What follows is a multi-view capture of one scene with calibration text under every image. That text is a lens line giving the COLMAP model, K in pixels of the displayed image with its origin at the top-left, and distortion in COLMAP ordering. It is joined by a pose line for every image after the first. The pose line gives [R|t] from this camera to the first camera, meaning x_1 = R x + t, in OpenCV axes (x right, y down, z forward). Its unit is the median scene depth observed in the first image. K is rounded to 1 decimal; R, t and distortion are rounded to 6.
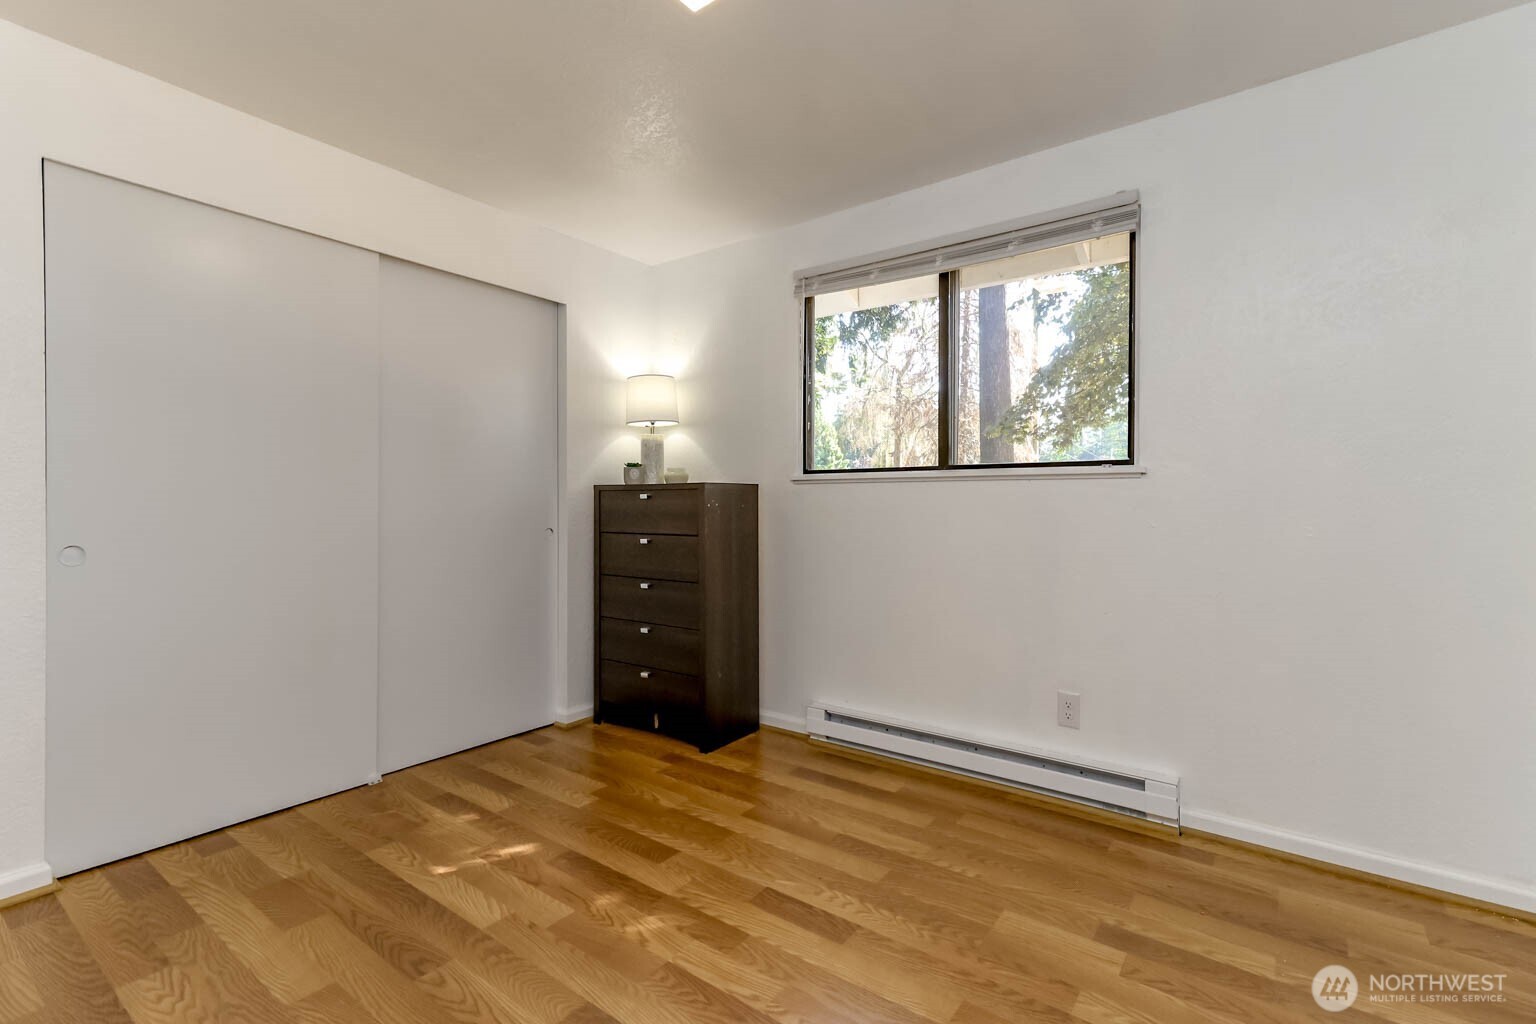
lens RADIAL K [[686.5, 0, 780.9], [0, 686.5, 500.6], [0, 0, 1]] dist [0.021944, 0.000118]
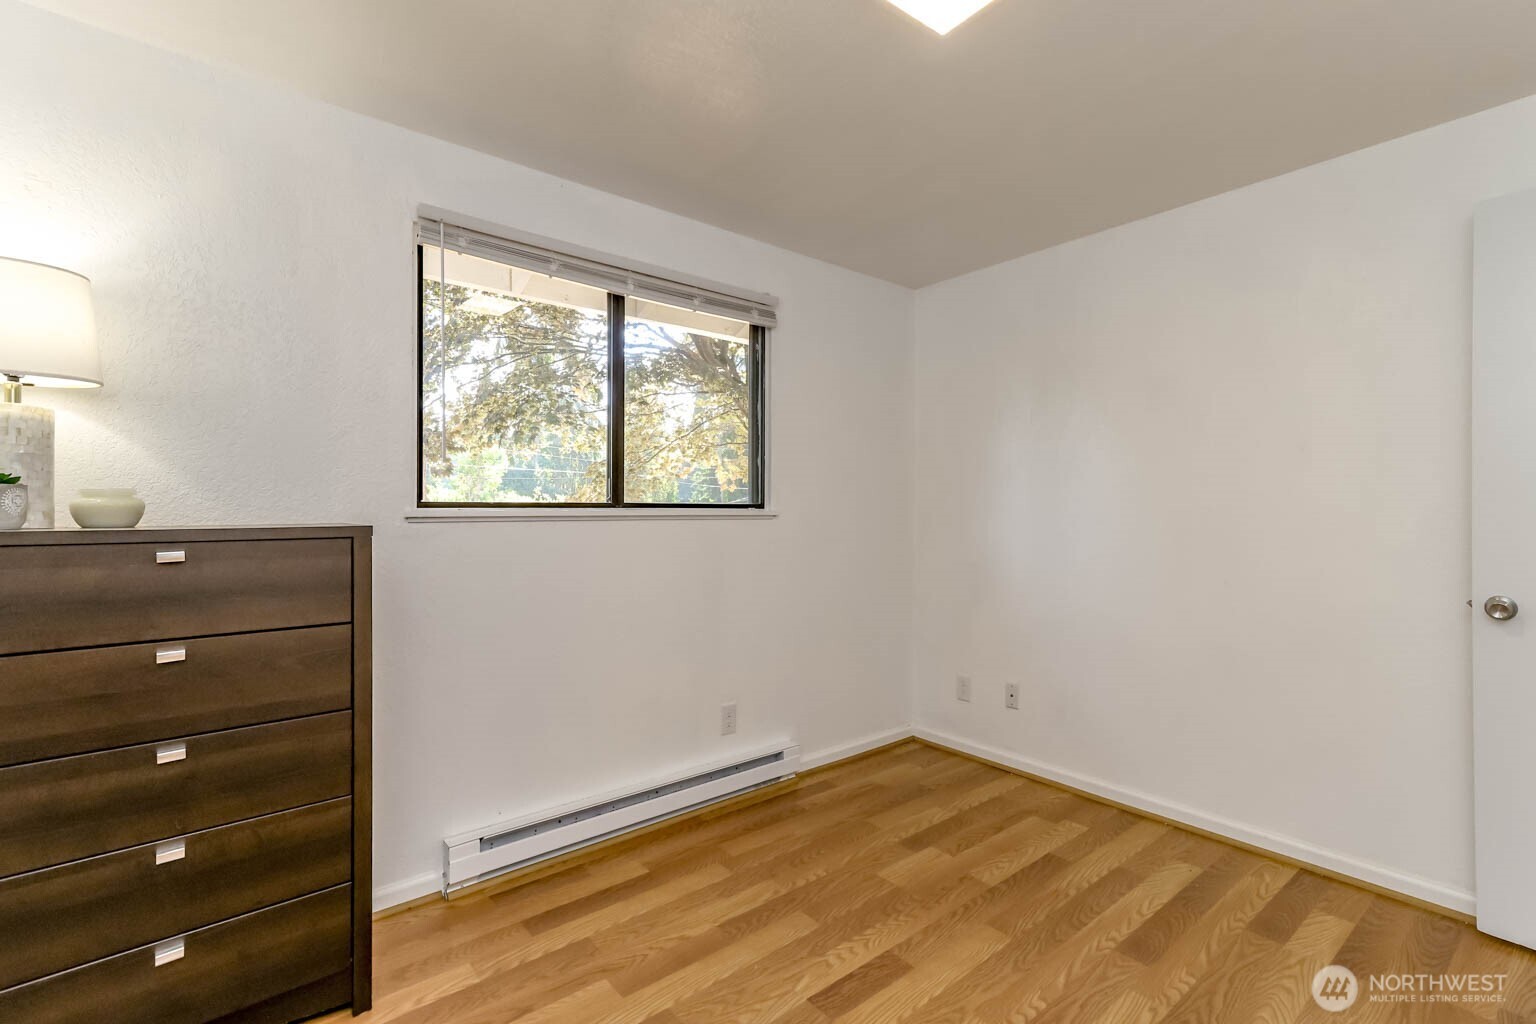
lens RADIAL K [[692.7, 0, 765.7], [0, 692.7, 509.6], [0, 0, 1]] dist [0.020919, -0.000024]
pose [[0.255808, 0.003863, 0.966720, -0.726830], [0.002963, 0.999984, -0.004780, -0.044039], [-0.966723, 0.004088, 0.255793, 0.673602]]
